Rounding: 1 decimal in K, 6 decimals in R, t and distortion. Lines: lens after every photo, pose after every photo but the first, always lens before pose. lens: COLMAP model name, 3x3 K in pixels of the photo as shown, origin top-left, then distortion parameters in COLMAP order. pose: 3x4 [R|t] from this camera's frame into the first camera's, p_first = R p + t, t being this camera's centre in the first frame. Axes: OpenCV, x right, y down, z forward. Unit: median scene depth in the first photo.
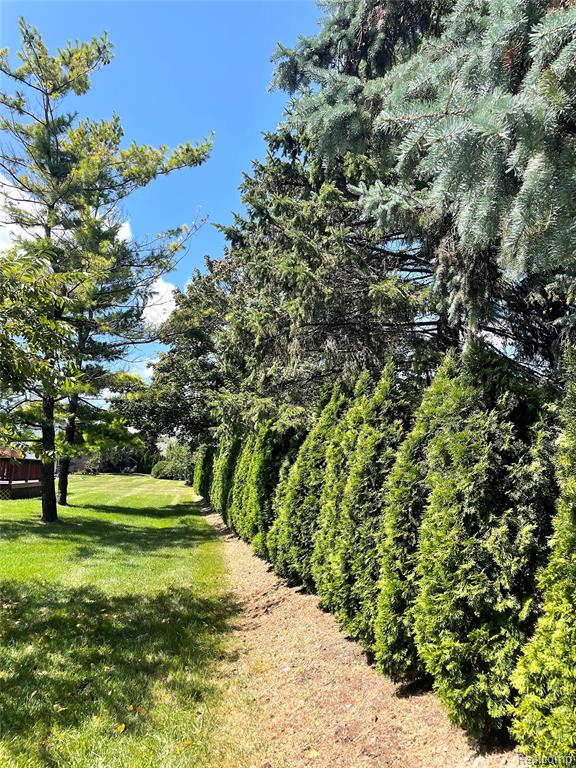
lens RADIAL K [[583.7, 0, 289.3], [0, 583.7, 382.0], [0, 0, 1]] dist [0.094237, -0.108710]
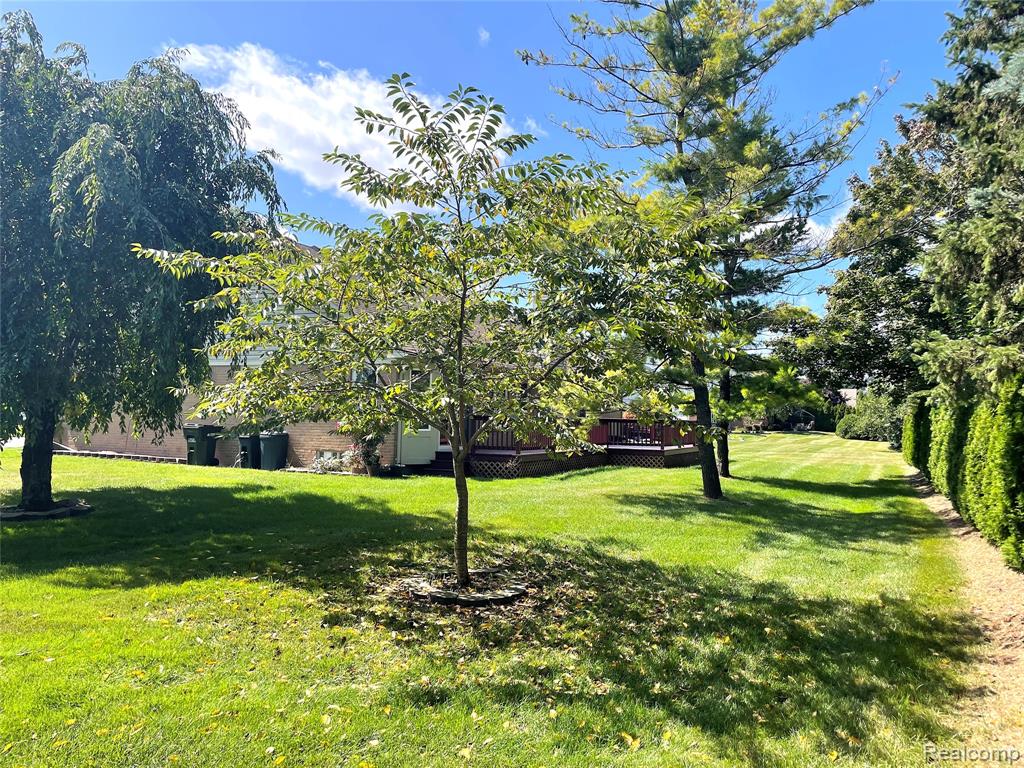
lens RADIAL K [[778.2, 0, 511.1], [0, 778.2, 382.8], [0, 0, 1]] dist [0.094237, -0.108710]
pose [[0.815109, -0.054756, -0.576714, 0.009040], [0.108513, 0.992334, 0.059152, -0.021597], [0.569054, -0.110796, 0.814802, -0.046460]]
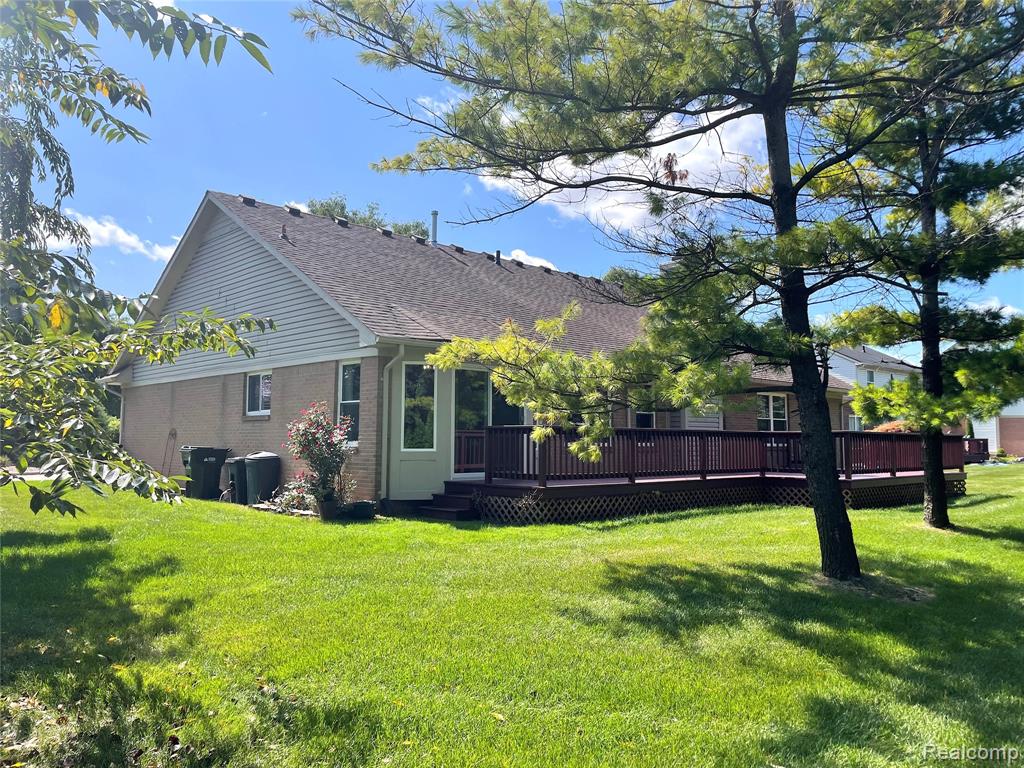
lens RADIAL K [[778.2, 0, 520.0], [0, 778.2, 381.6], [0, 0, 1]] dist [0.094237, -0.108710]
pose [[0.562808, -0.104908, -0.819903, -0.057864], [0.151787, 0.988163, -0.022245, 0.073453], [0.812531, -0.111931, 0.572070, 0.487766]]
